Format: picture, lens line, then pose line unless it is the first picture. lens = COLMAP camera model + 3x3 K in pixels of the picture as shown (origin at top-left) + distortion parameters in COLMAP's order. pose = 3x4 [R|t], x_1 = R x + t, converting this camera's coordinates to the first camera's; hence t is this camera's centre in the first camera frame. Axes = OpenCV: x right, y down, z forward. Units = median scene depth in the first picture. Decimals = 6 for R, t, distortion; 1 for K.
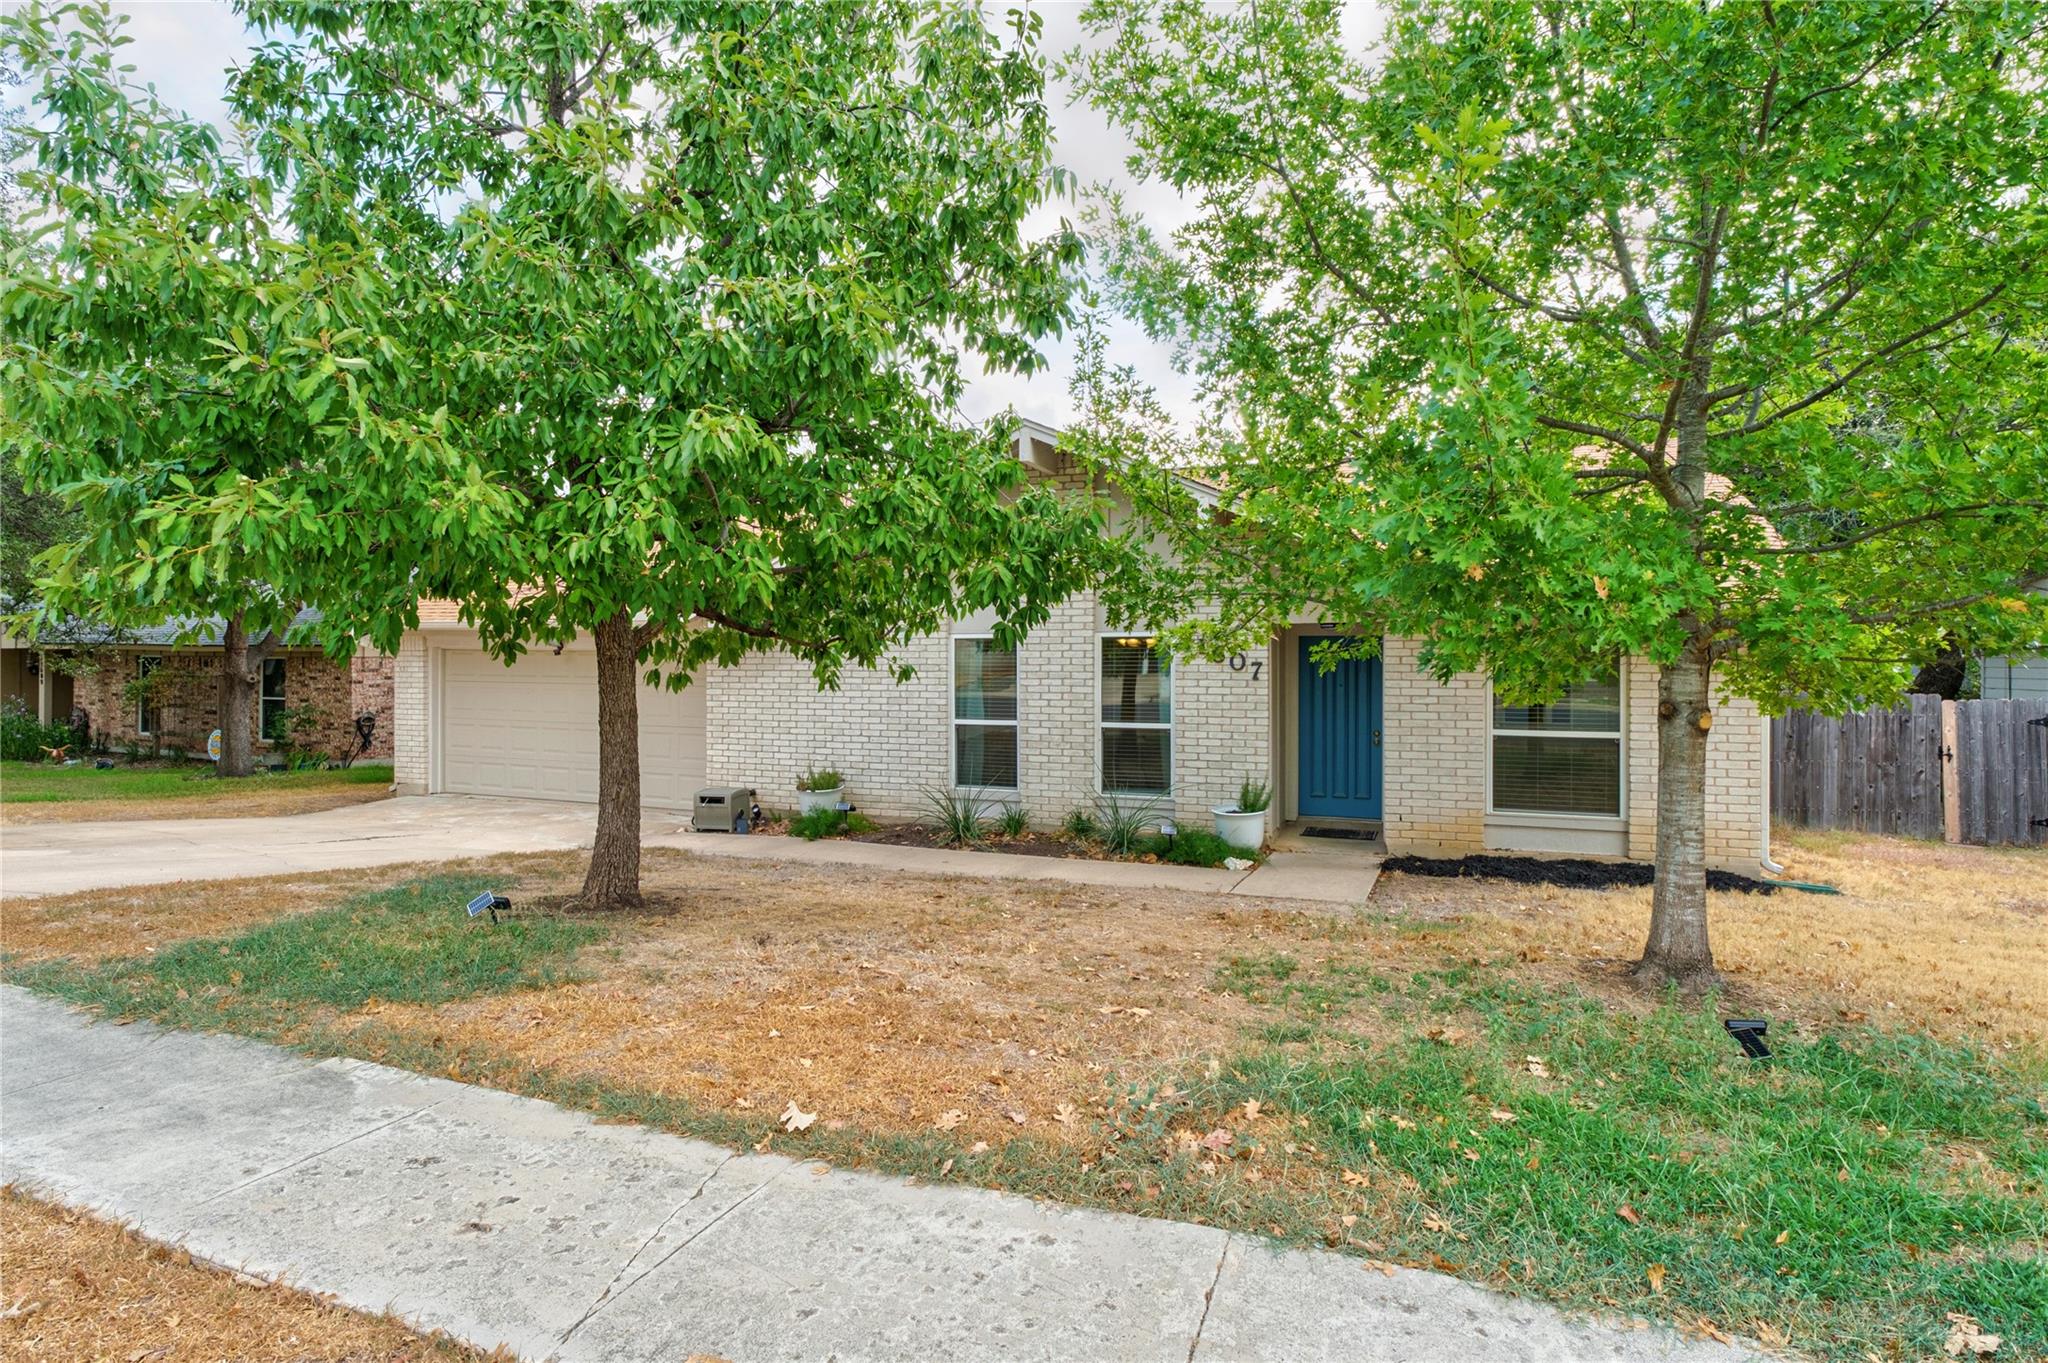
lens RADIAL K [[1075.3, 0, 1022.5], [0, 1075.3, 667.8], [0, 0, 1]] dist [-0.006626, 0.000684]
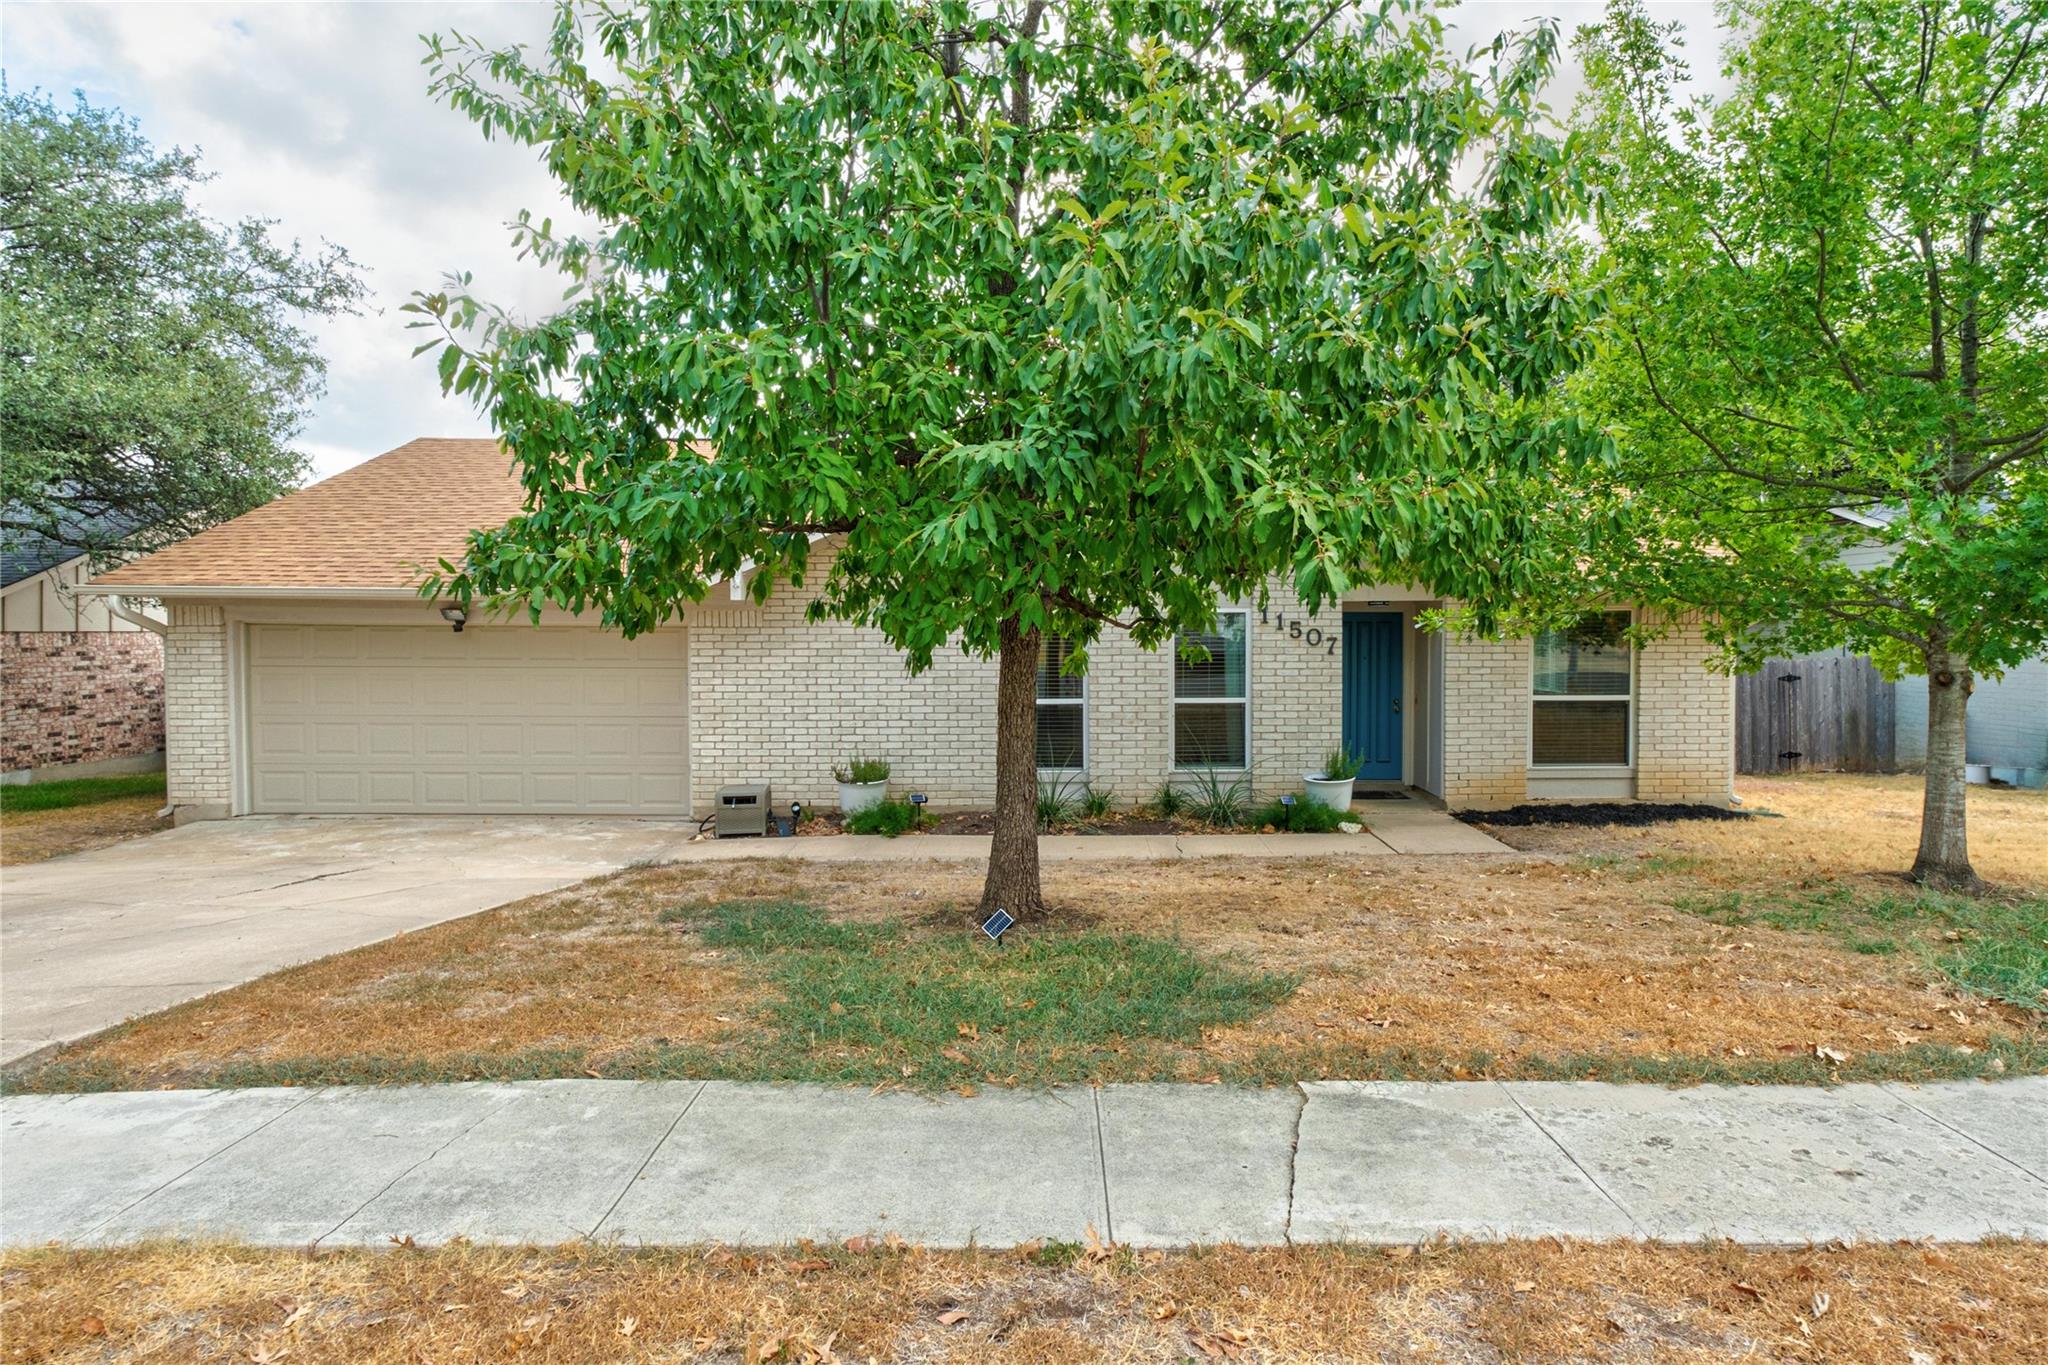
lens RADIAL K [[1148.5, 0, 1031.8], [0, 1148.5, 670.7], [0, 0, 1]] dist [-0.007699, -0.001044]
pose [[0.923597, -0.018187, 0.382934, -0.490572], [0.005870, 0.999428, 0.033309, -0.012011], [-0.383320, -0.028516, 0.923175, 0.070305]]
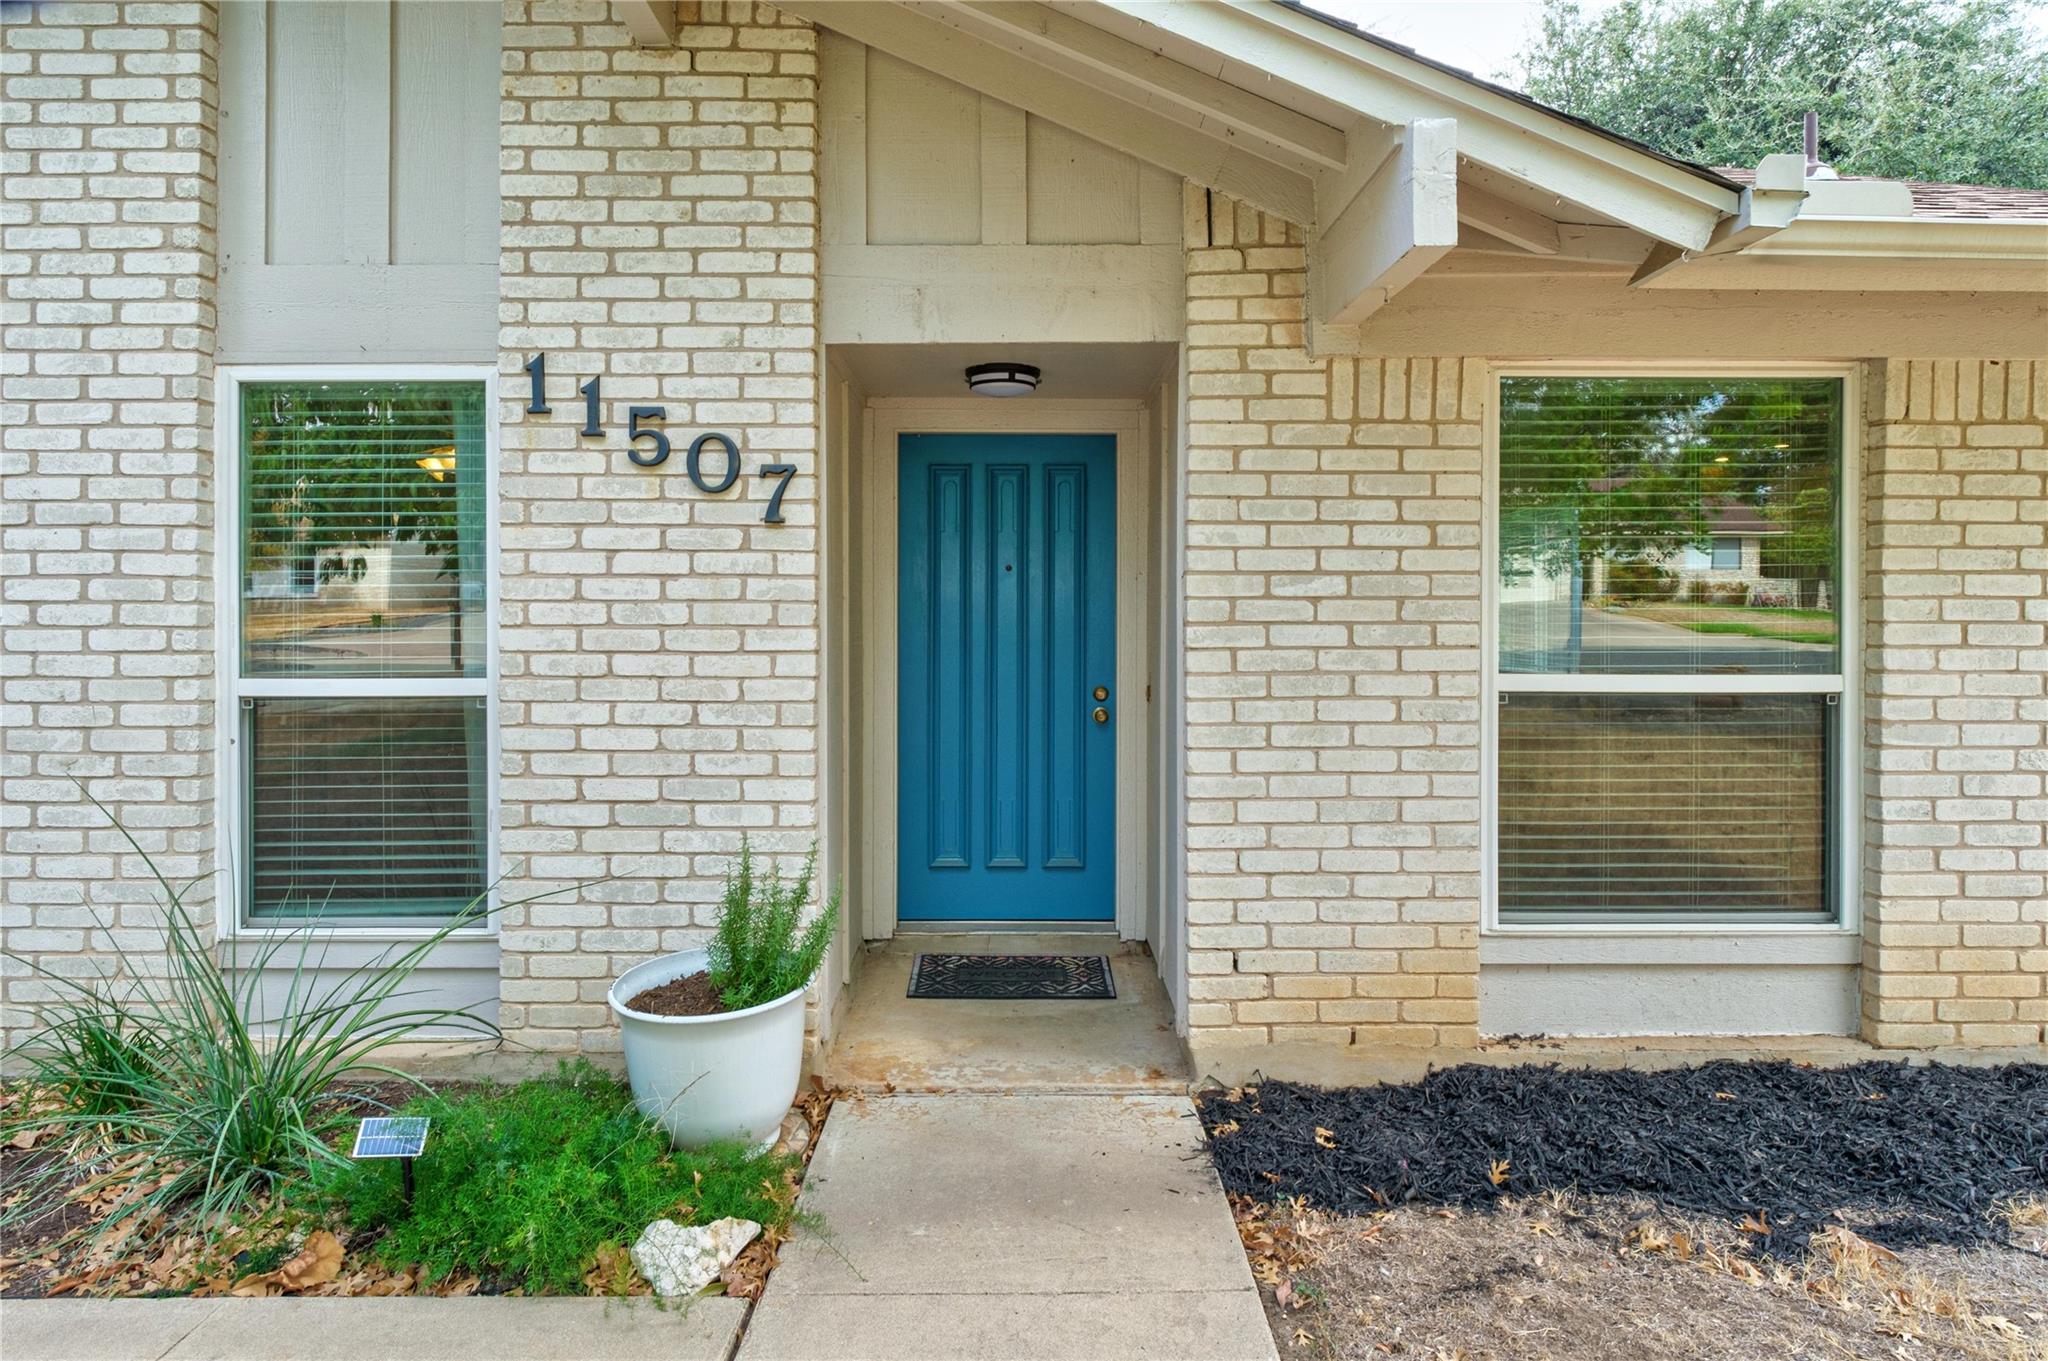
lens RADIAL K [[1202.8, 0, 1013.5], [0, 1202.8, 636.5], [0, 0, 1]] dist [0.002558, 0.000301]
pose [[0.927594, -0.003884, 0.373570, 0.154452], [0.002444, 0.999988, 0.004329, 0.041299], [-0.373583, -0.003102, 0.927592, 0.669208]]
